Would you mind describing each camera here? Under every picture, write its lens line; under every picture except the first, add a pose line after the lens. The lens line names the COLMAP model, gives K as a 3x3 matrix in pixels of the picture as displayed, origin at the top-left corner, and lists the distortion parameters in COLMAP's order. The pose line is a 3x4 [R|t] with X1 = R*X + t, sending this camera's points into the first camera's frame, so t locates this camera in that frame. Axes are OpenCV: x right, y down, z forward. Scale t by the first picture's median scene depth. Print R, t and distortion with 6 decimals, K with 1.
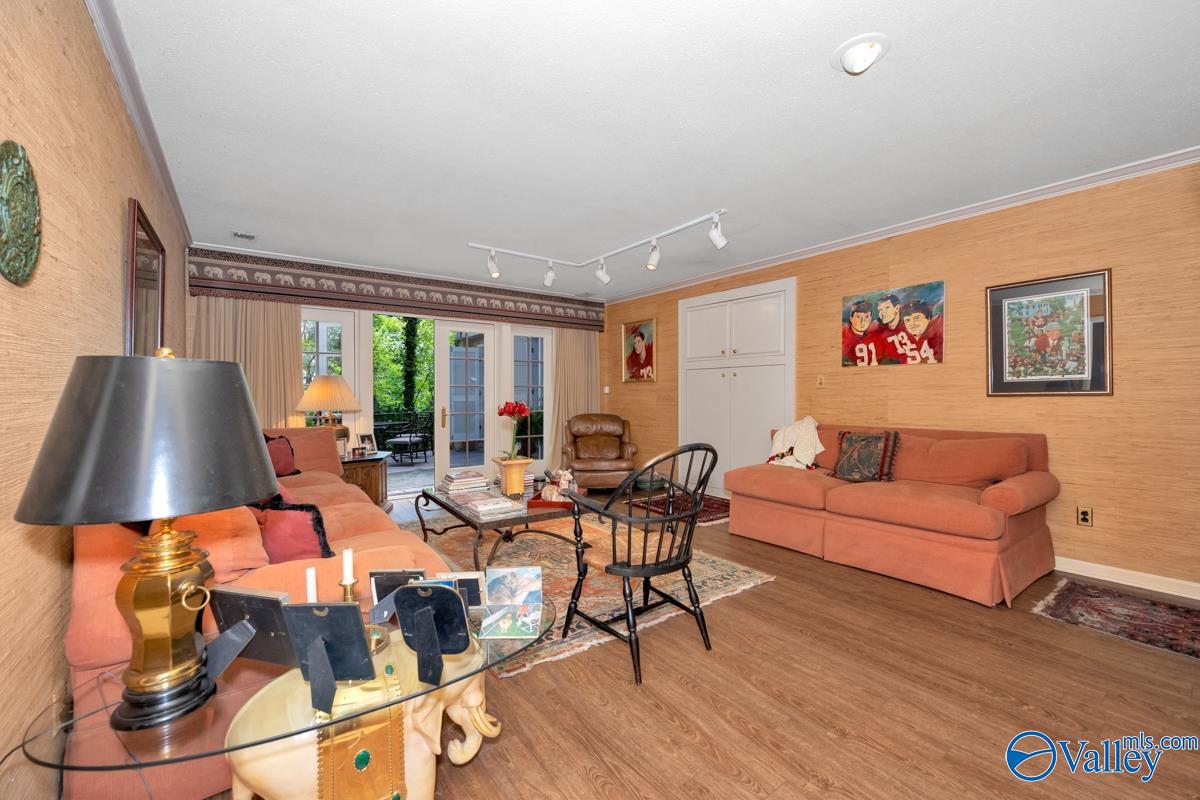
lens RADIAL K [[487.7, 0, 612.3], [0, 487.7, 399.5], [0, 0, 1]] dist [0.002037, 0.000155]
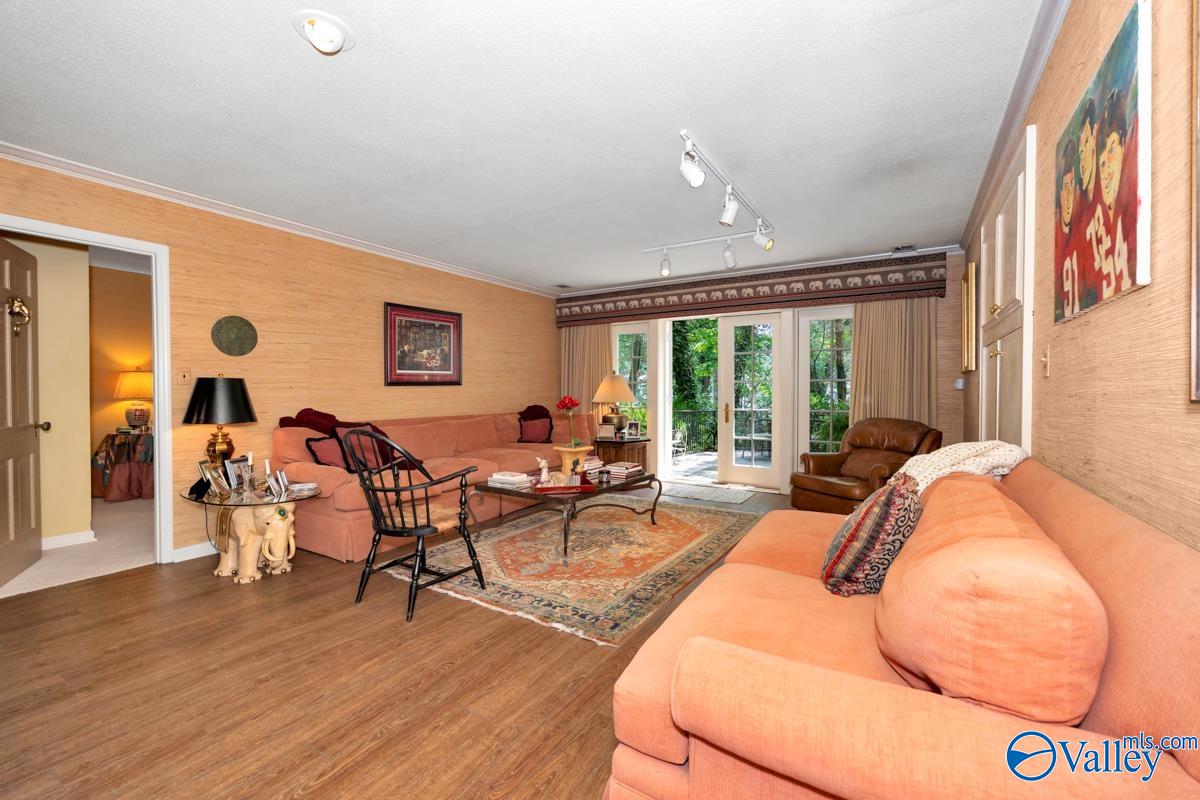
lens RADIAL K [[505.9, 0, 600.0], [0, 505.9, 400.0], [0, 0, 1]] dist [-0.002203, -0.000159]
pose [[0.354378, 0.023022, -0.934819, 0.790704], [-0.017710, 0.999683, 0.017906, -0.006222], [0.934935, 0.010210, 0.354673, 0.560950]]
